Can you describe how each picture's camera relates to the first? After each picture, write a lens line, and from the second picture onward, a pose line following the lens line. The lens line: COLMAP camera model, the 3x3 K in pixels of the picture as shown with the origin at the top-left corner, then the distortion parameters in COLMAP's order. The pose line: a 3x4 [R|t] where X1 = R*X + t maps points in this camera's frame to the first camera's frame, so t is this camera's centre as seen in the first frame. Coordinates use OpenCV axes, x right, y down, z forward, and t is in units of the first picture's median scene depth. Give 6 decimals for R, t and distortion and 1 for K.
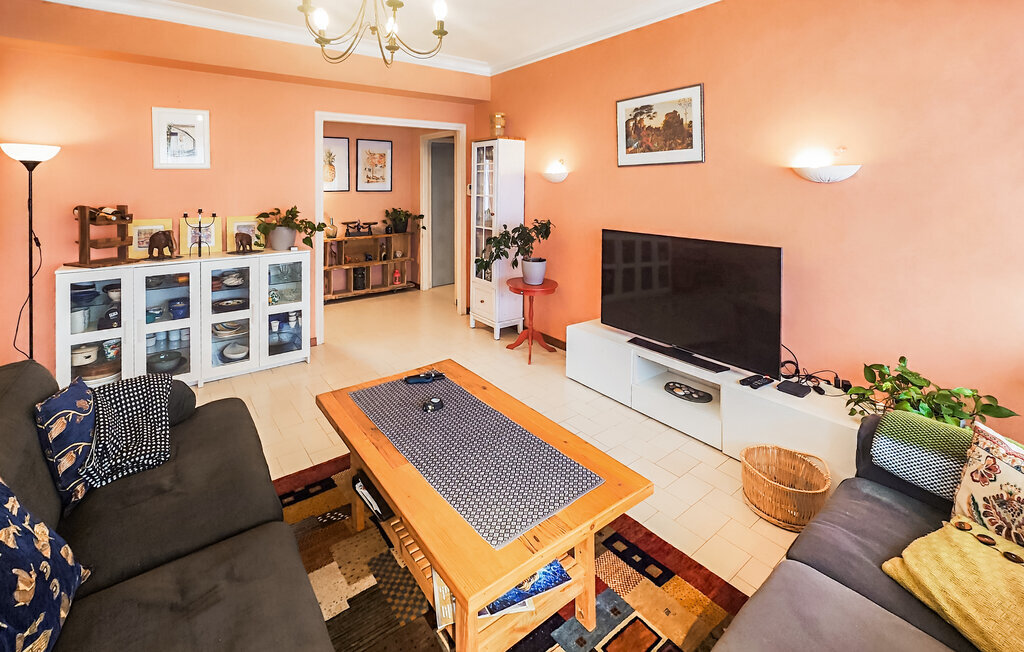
lens RADIAL K [[440.1, 0, 511.7], [0, 440.1, 287.3], [0, 0, 1]] dist [-0.001012, 0.000334]
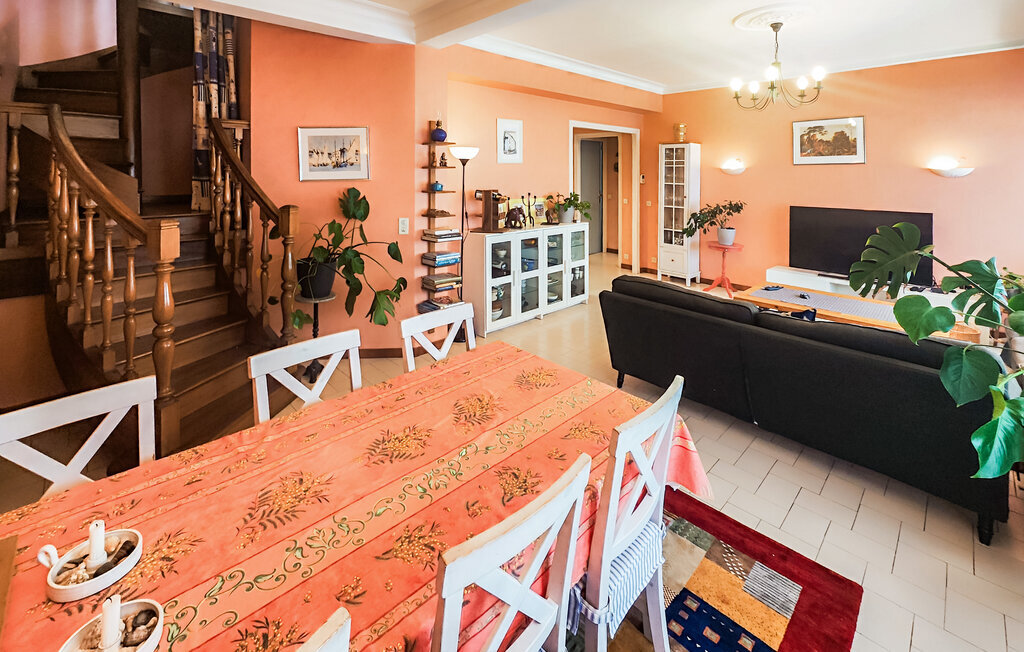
lens RADIAL K [[458.8, 0, 511.9], [0, 458.8, 286.9], [0, 0, 1]] dist [0.001812, 0.000747]
pose [[0.987340, -0.031726, 0.155415, -0.995104], [0.028936, 0.999377, 0.020184, 0.088491], [-0.155959, -0.015432, 0.987643, -0.429127]]
